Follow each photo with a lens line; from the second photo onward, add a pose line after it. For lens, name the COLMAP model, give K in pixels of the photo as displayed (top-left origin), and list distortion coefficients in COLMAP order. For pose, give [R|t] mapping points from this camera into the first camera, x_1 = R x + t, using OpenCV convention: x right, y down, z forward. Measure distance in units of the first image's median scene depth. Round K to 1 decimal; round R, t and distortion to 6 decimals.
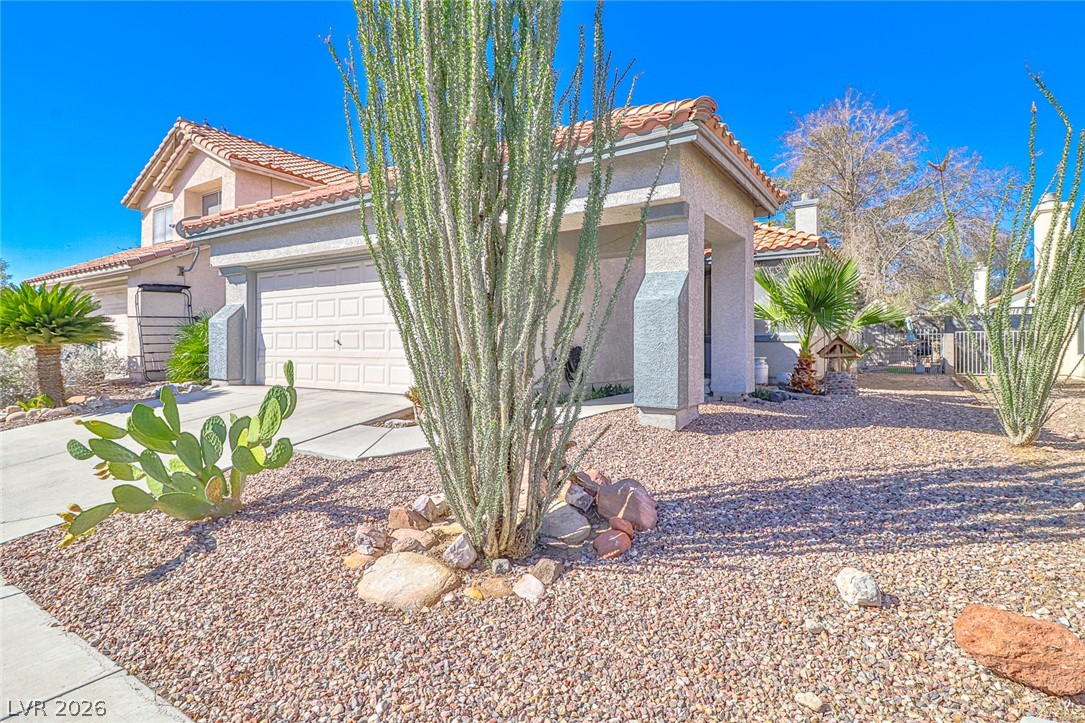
lens RADIAL K [[568.2, 0, 541.9], [0, 568.2, 341.3], [0, 0, 1]] dist [-0.001636, -0.000231]
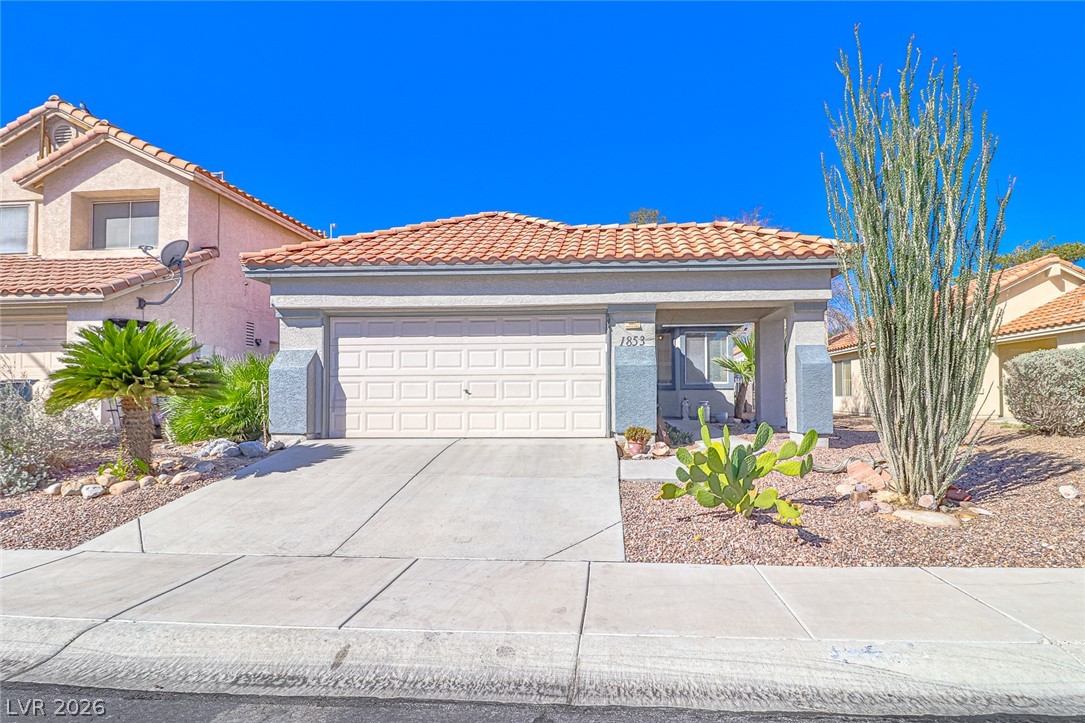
lens RADIAL K [[608.5, 0, 546.1], [0, 608.5, 372.1], [0, 0, 1]] dist [-0.001829, -0.000584]
pose [[0.865768, 0.009742, 0.500351, -0.694104], [0.002274, 0.999724, -0.023400, -0.006953], [-0.500441, 0.021397, 0.865506, -0.029686]]
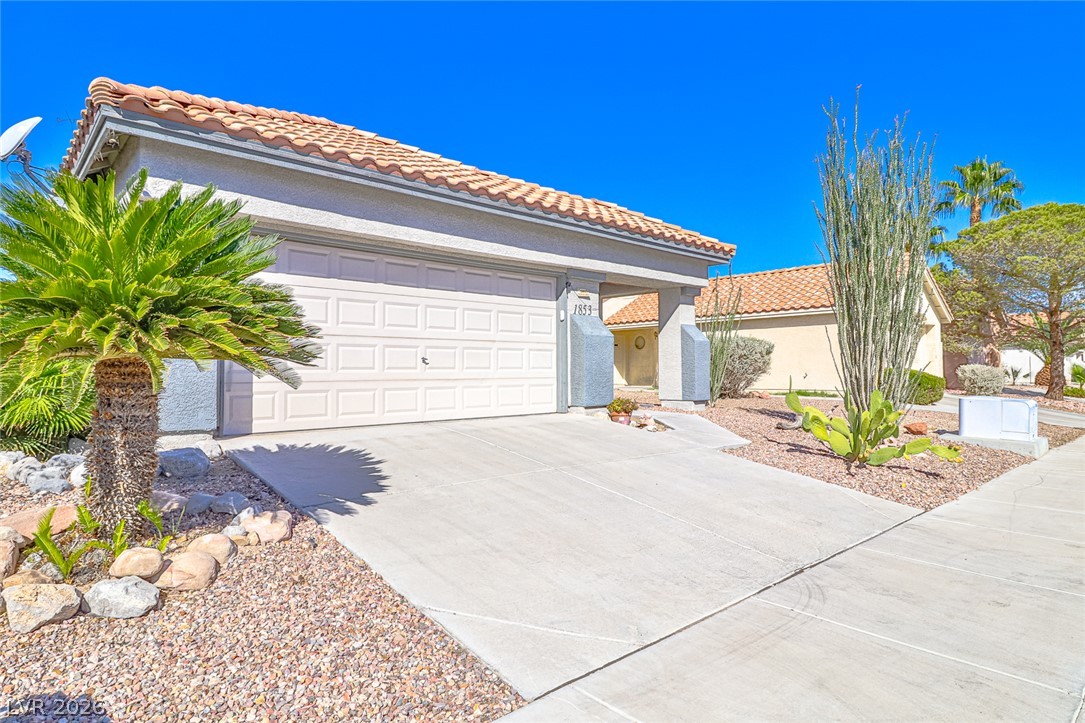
lens RADIAL K [[621.9, 0, 542.5], [0, 621.9, 361.5], [0, 0, 1]] dist [-0.002129, -0.001177]
pose [[0.224681, 0.005619, 0.974416, -1.019607], [-0.009056, 0.999952, -0.003678, 0.003862], [-0.974390, -0.007998, 0.224721, 0.570192]]
